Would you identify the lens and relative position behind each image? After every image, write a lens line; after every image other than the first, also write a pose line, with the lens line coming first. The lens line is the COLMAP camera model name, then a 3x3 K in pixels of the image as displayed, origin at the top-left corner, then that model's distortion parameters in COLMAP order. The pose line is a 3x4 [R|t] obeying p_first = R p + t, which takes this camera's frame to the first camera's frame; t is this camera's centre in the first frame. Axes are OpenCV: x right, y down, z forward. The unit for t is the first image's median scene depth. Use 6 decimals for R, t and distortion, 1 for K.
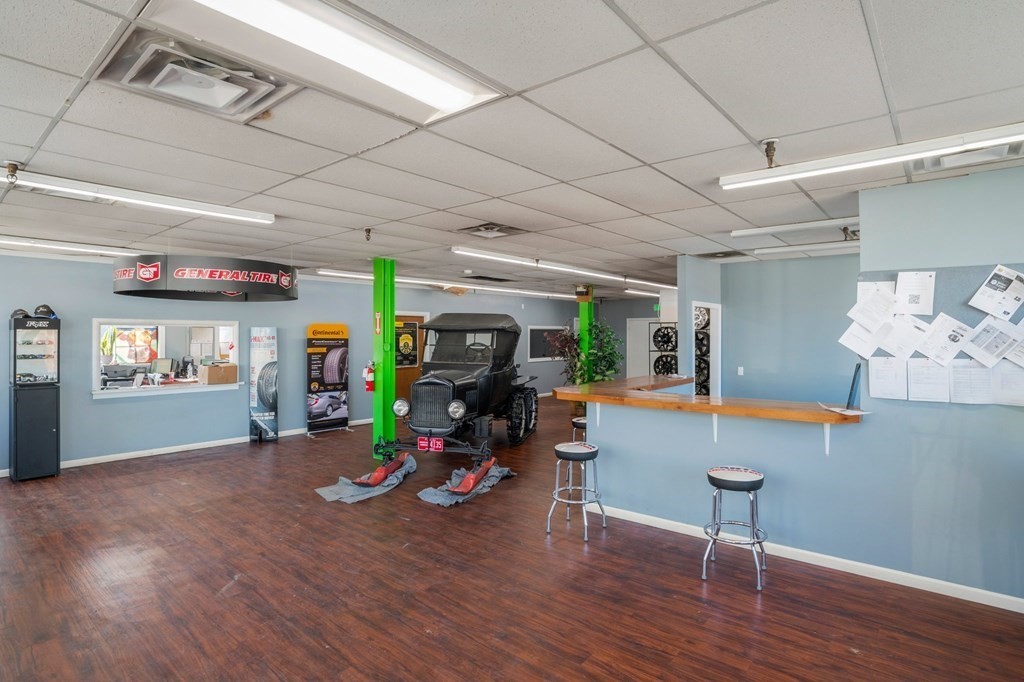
lens RADIAL K [[523.7, 0, 512.0], [0, 523.7, 334.5], [0, 0, 1]] dist [-0.016906, 0.001148]
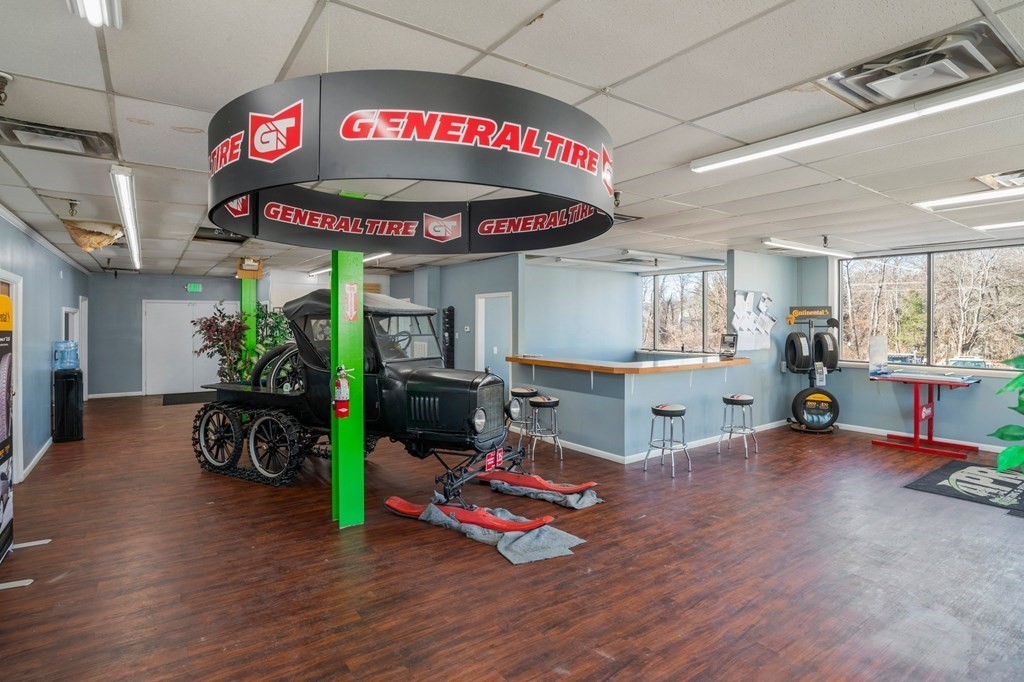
lens RADIAL K [[523.7, 0, 514.4], [0, 523.7, 321.1], [0, 0, 1]] dist [-0.016906, 0.001148]
pose [[0.251724, -0.000099, 0.967799, -1.223452], [0.007869, 0.999967, -0.001944, 0.000761], [-0.967767, 0.008105, 0.251717, 1.026305]]
